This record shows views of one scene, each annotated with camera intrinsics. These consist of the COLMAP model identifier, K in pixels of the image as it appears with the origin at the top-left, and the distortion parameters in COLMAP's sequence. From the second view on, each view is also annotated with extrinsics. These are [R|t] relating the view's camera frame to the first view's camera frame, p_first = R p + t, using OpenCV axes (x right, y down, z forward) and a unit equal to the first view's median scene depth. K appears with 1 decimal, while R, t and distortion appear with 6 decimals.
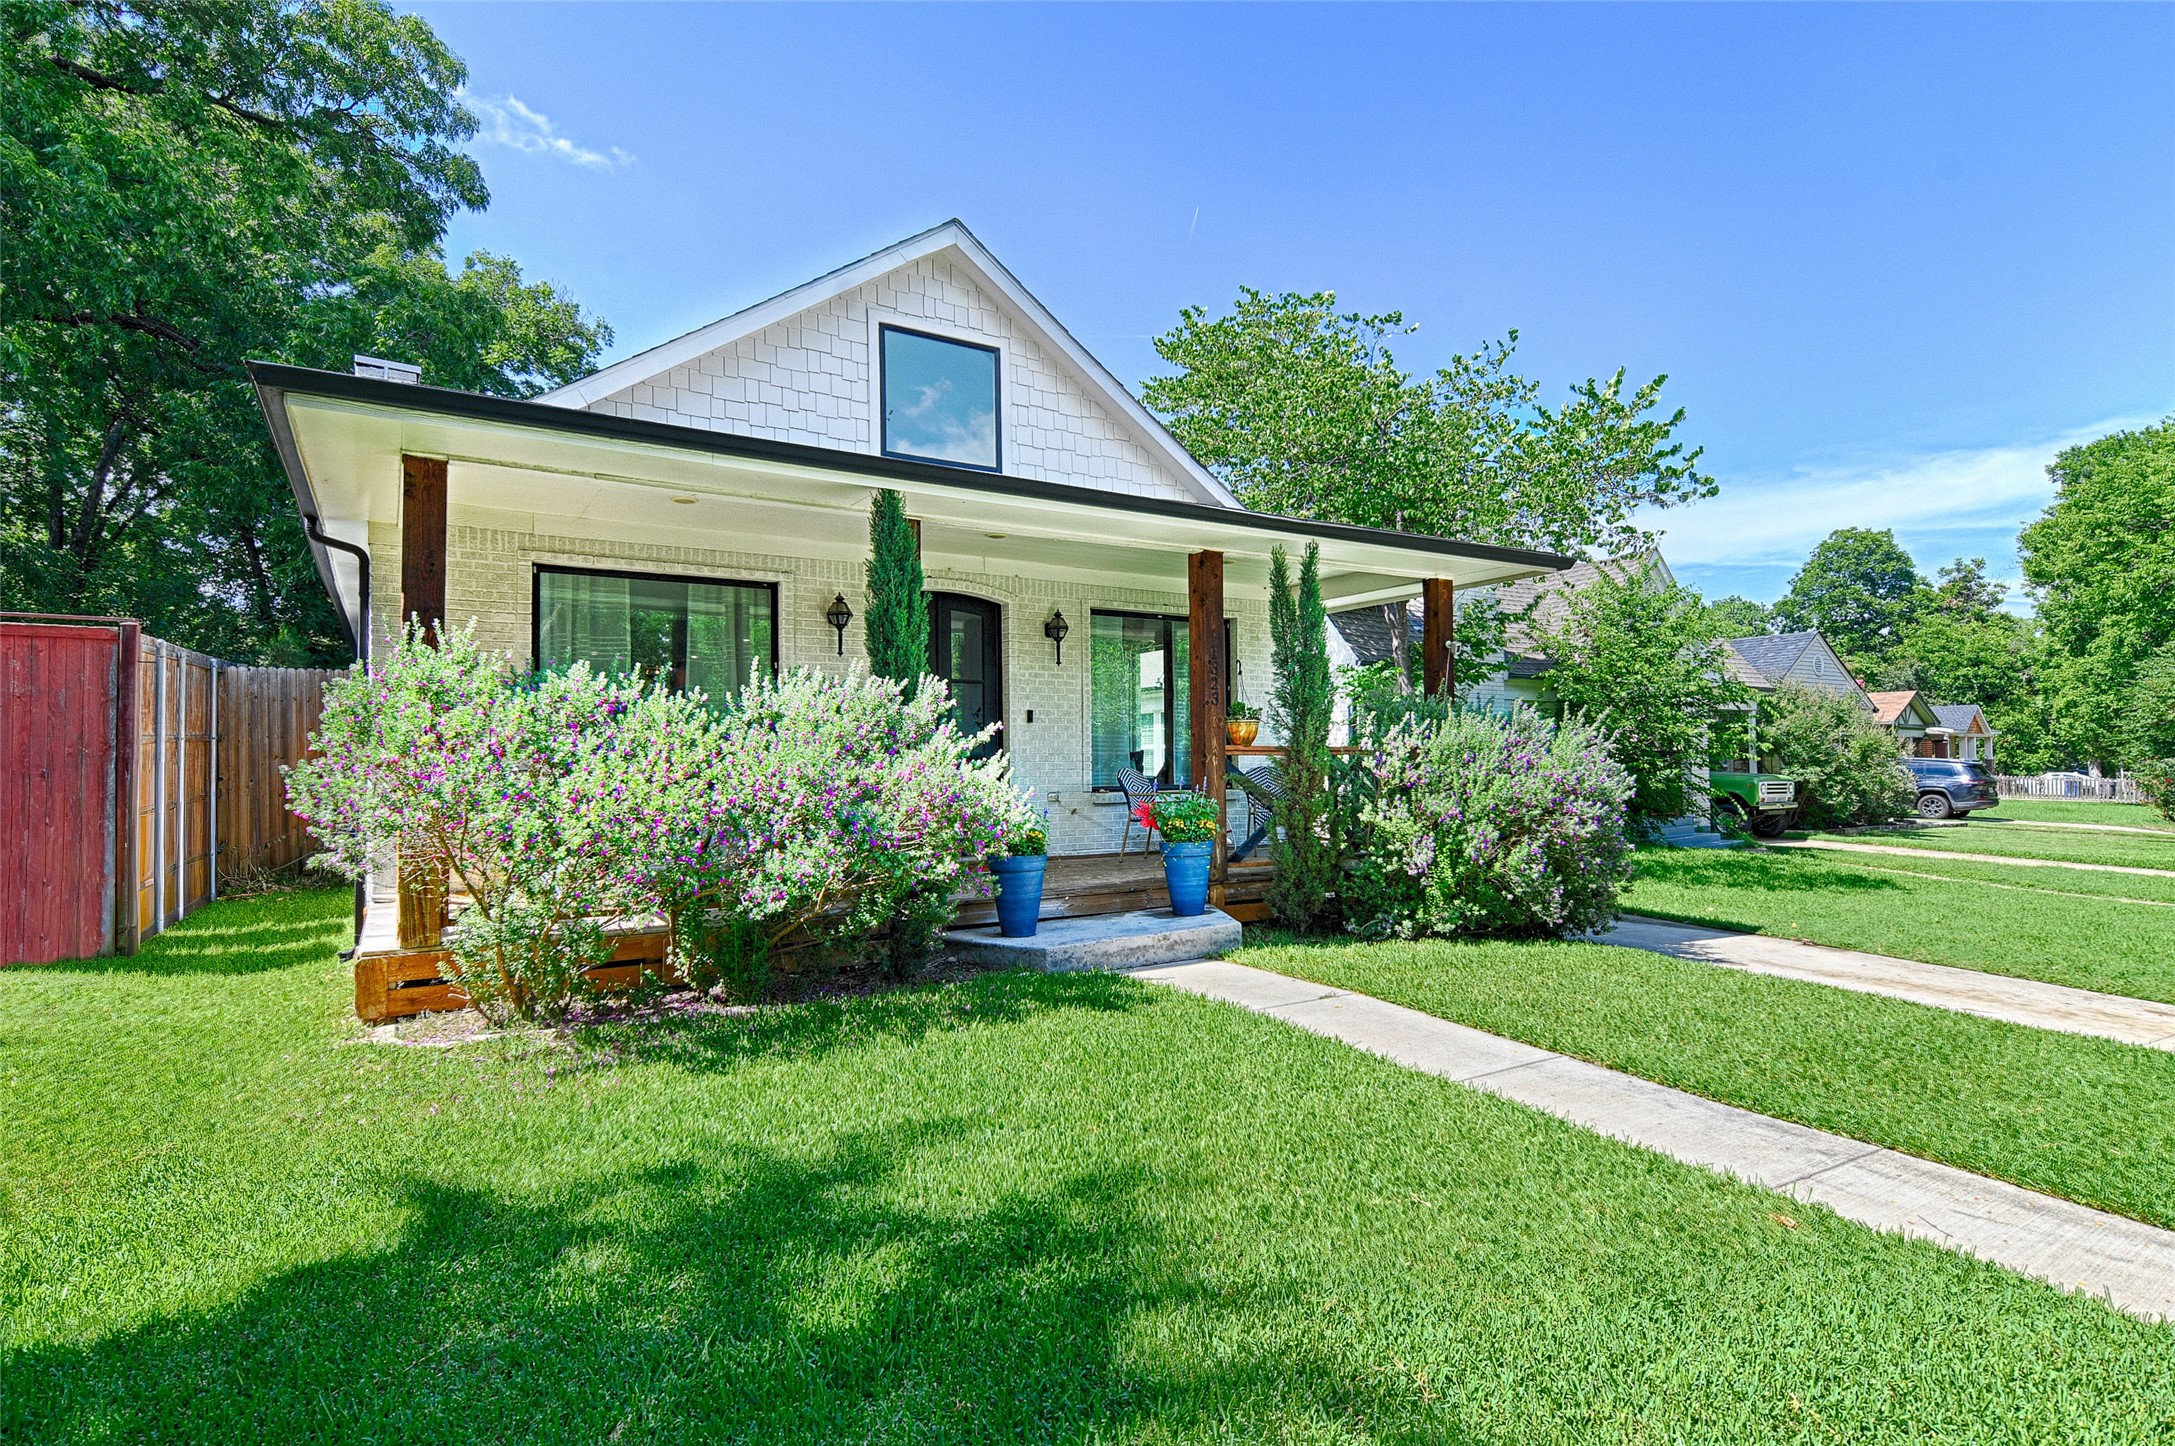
lens RADIAL K [[885.2, 0, 1090.4], [0, 885.2, 744.8], [0, 0, 1]] dist [0.004692, 0.000069]
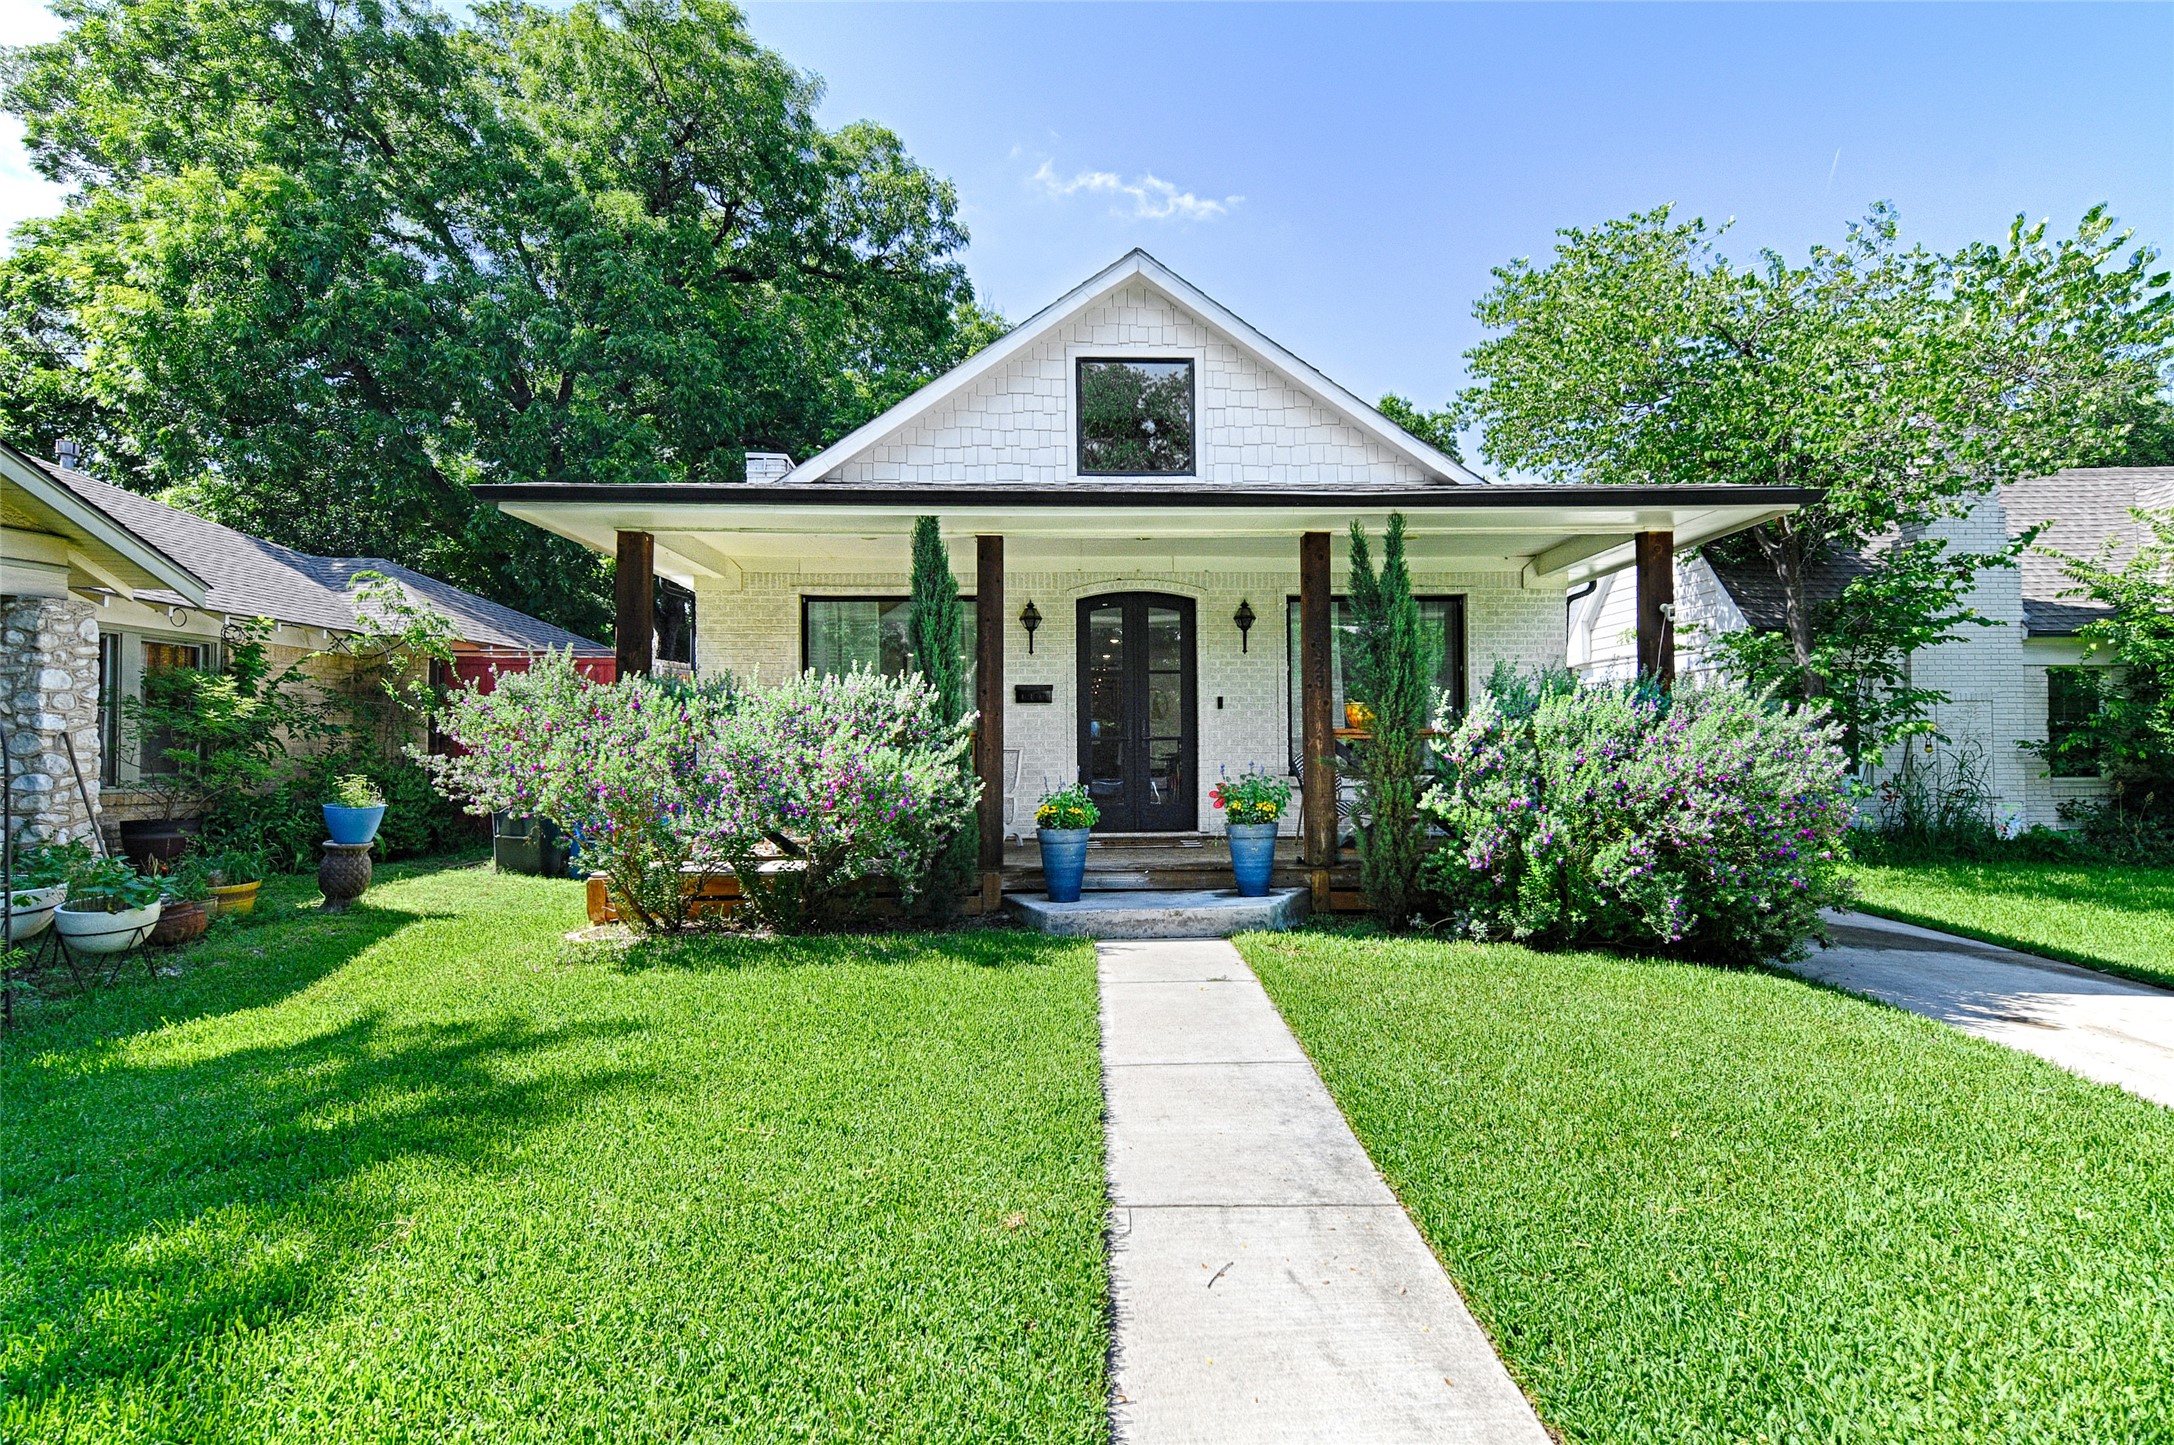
lens RADIAL K [[820.5, 0, 1073.4], [0, 820.5, 737.3], [0, 0, 1]] dist [0.019449, 0.000114]
pose [[0.912444, -0.003588, -0.409185, 0.322696], [0.007024, 0.999952, 0.006894, 0.001988], [0.409140, -0.009165, 0.912425, 0.057599]]
